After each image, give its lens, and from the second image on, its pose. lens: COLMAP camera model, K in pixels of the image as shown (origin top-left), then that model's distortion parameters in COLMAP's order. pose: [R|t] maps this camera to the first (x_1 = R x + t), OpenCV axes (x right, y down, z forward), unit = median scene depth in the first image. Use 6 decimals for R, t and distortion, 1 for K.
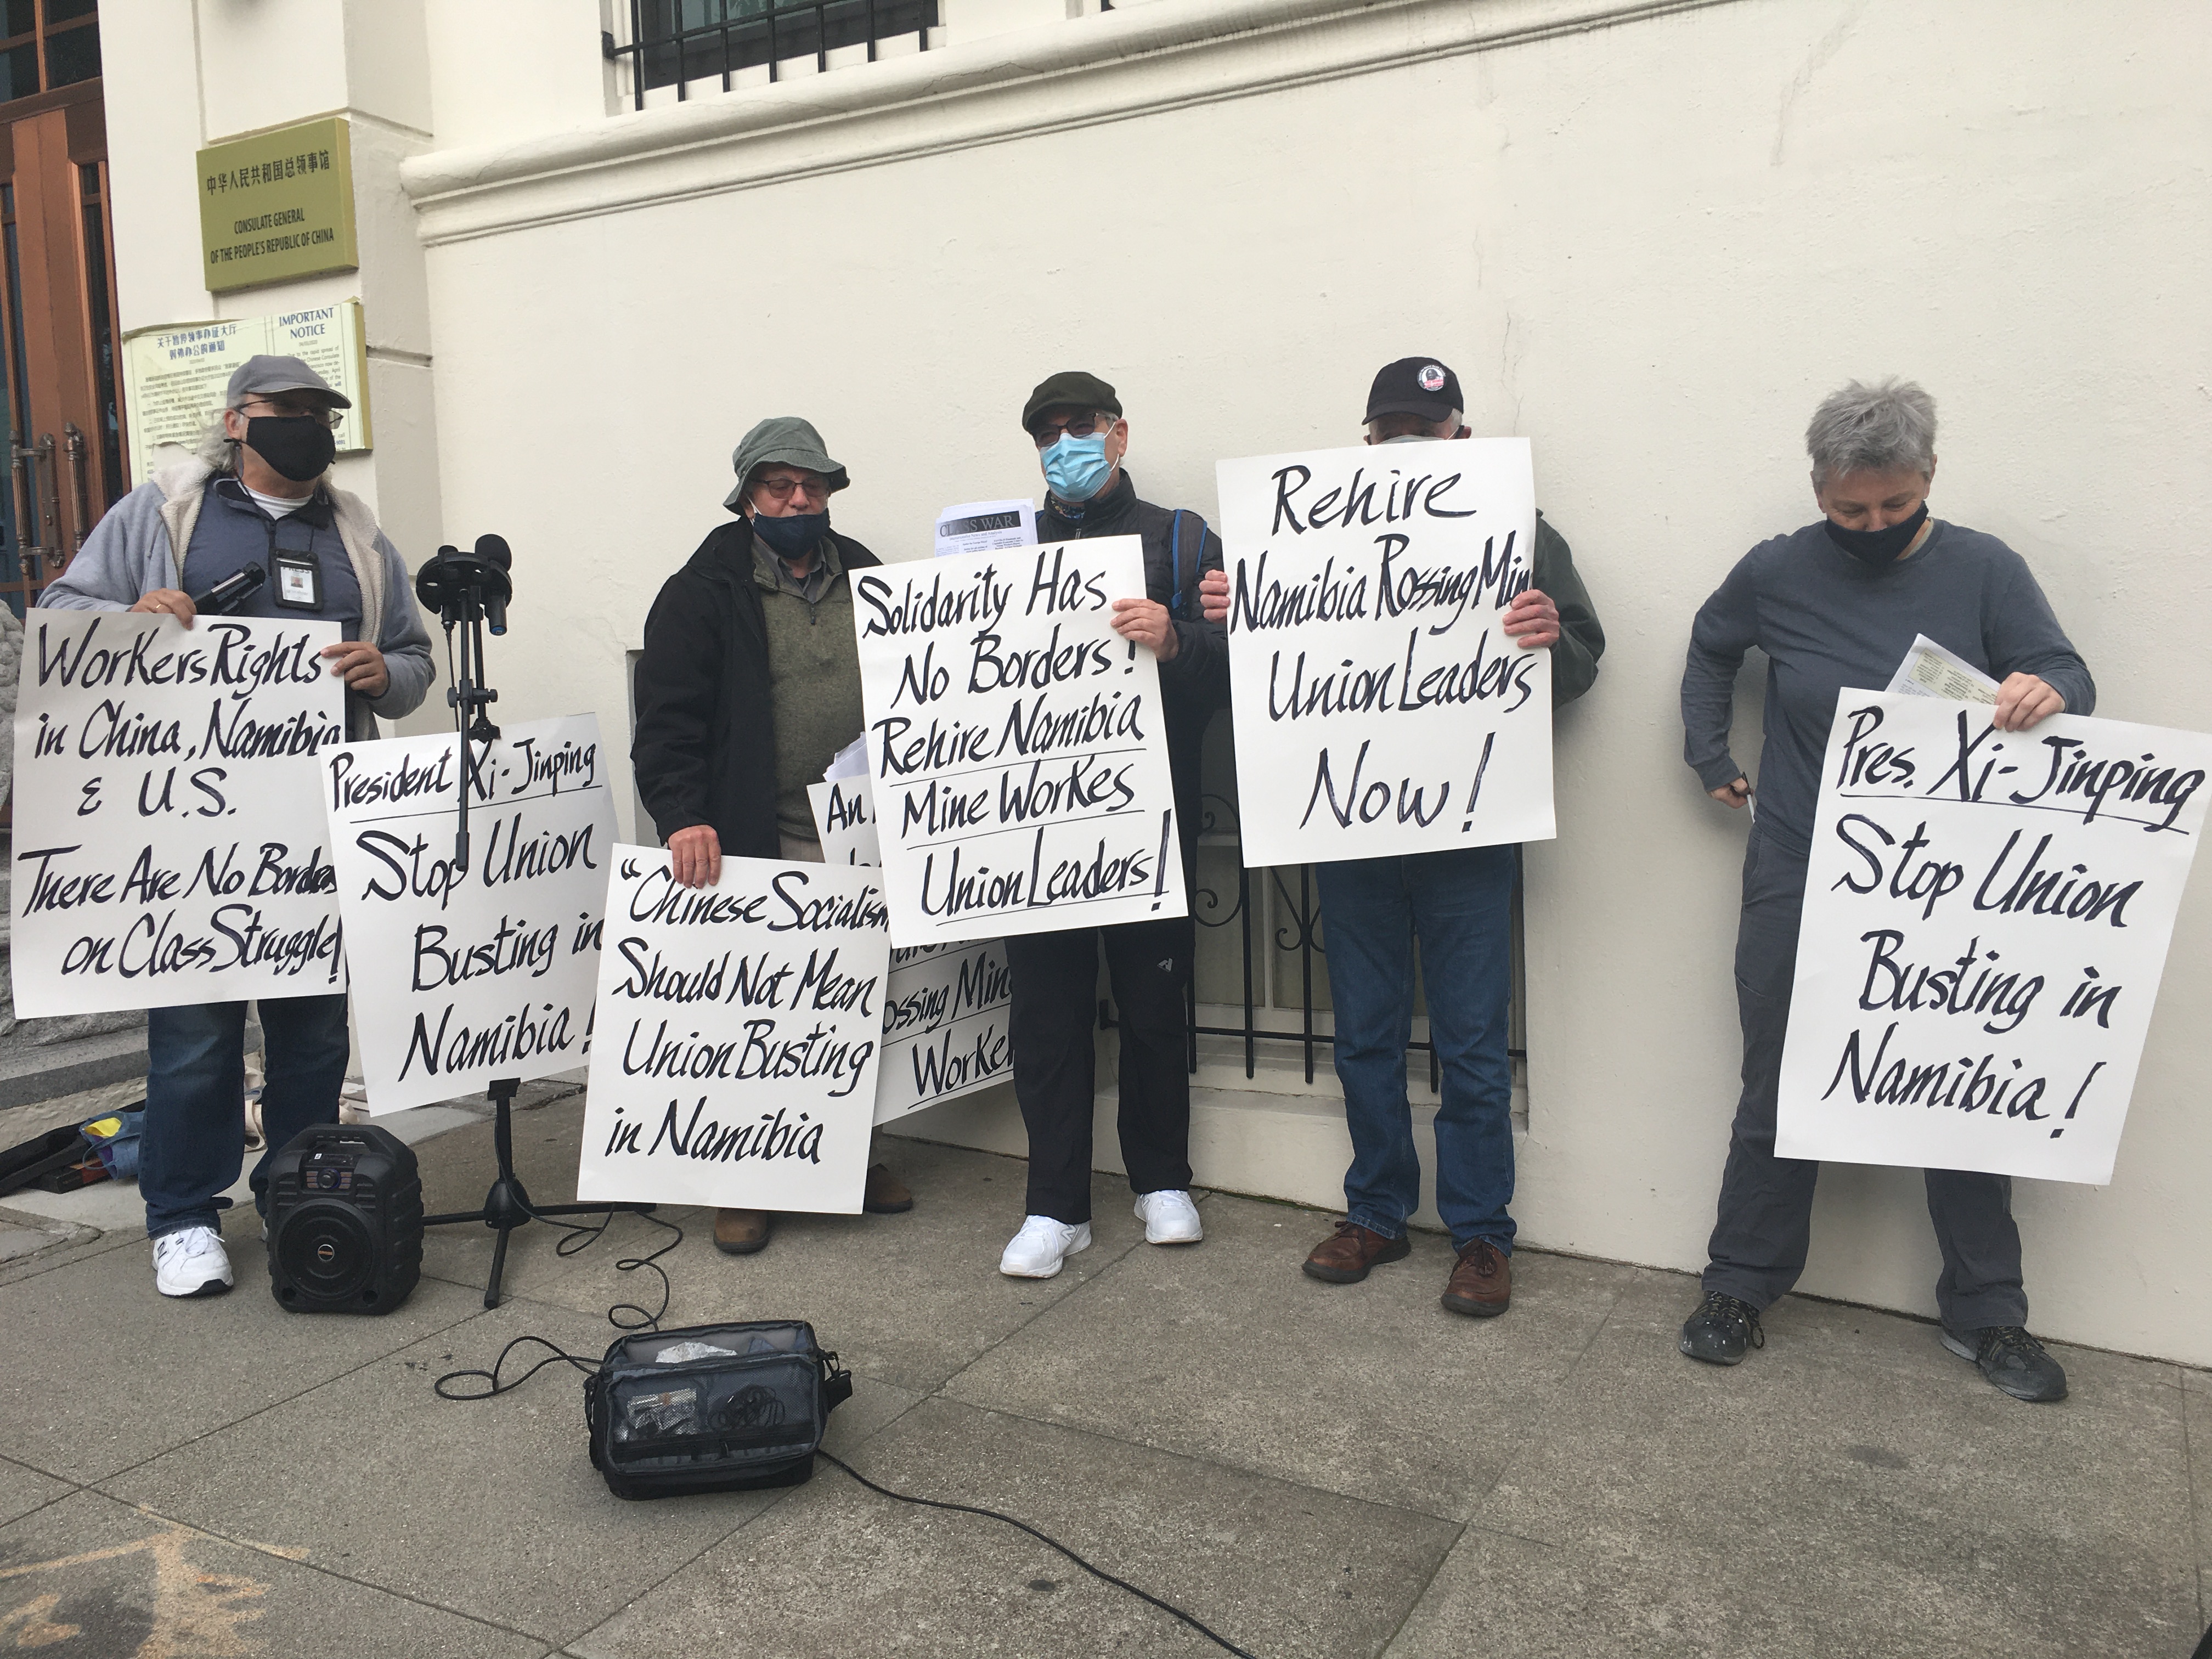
lens RADIAL K [[1827.0, 0, 1106.0], [0, 1827.0, 829.5], [0, 0, 1]] dist [0.089104, -0.107226]
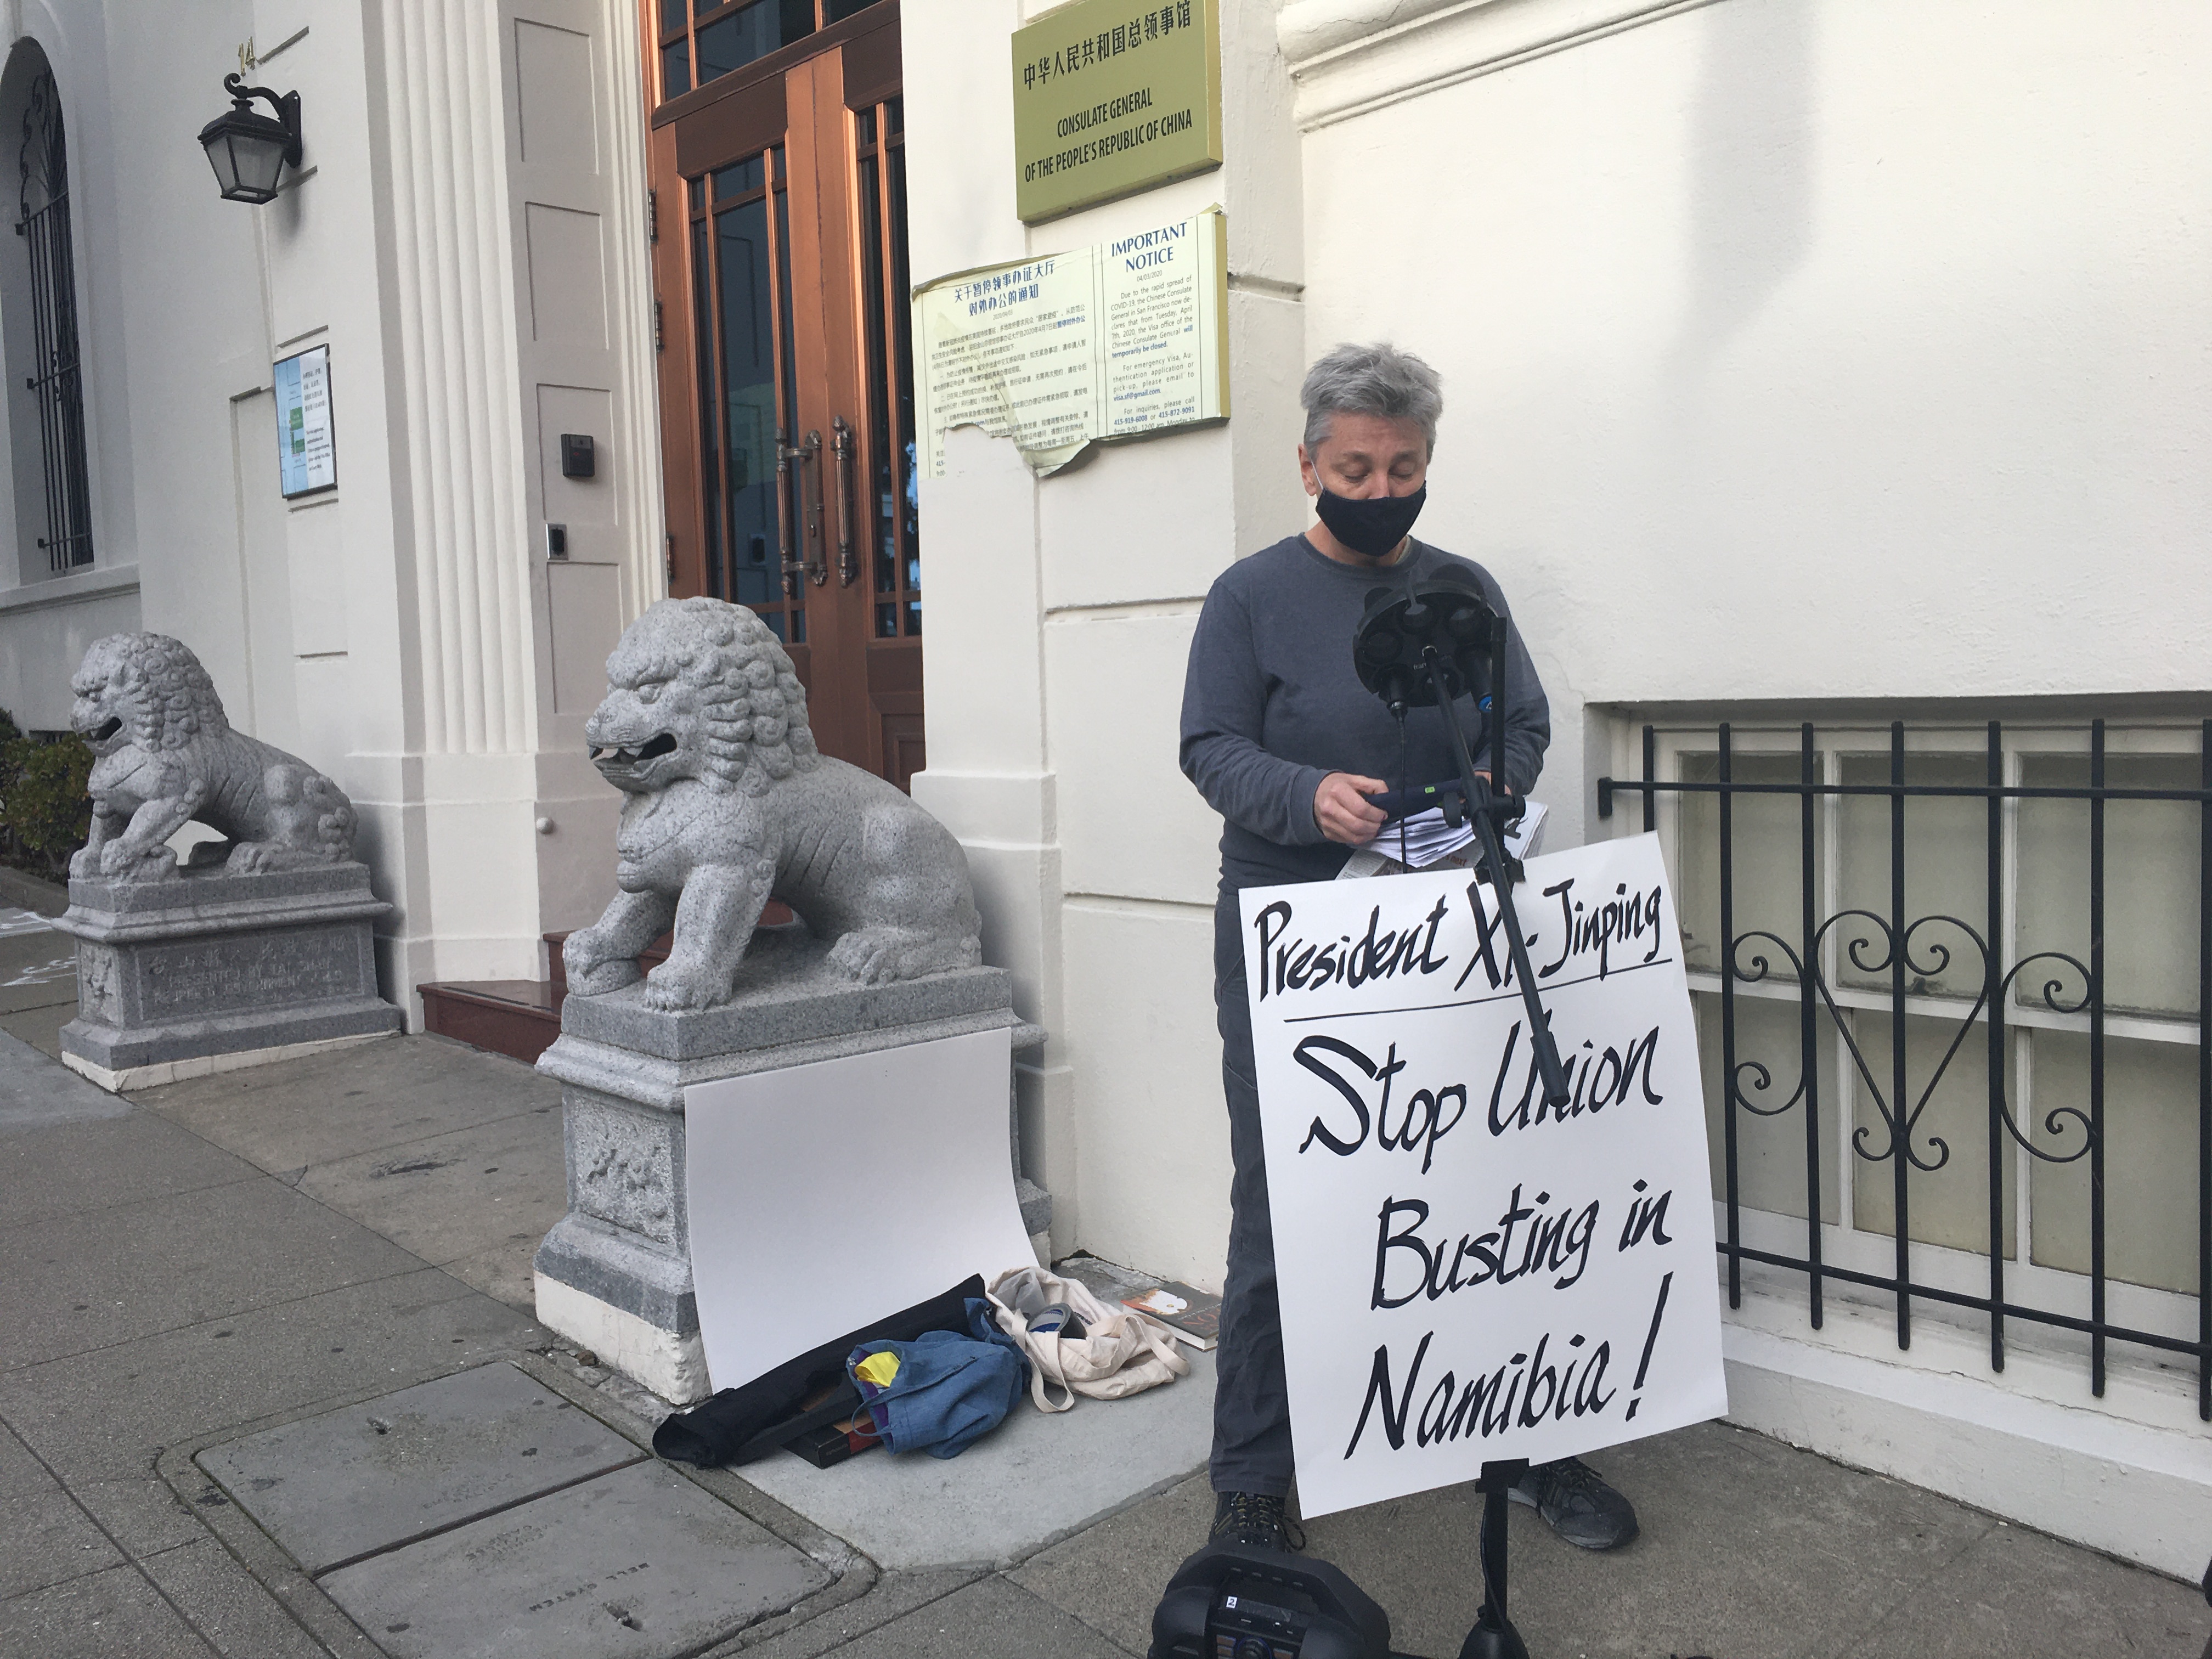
lens RADIAL K [[1842.5, 0, 1154.9], [0, 1842.5, 836.5], [0, 0, 1]] dist [0.043143, -0.001050]
pose [[0.950148, 0.031827, -0.310171, -0.251804], [-0.030565, 0.999493, 0.008927, -0.063107], [0.310298, 0.000998, 0.950639, 0.400777]]
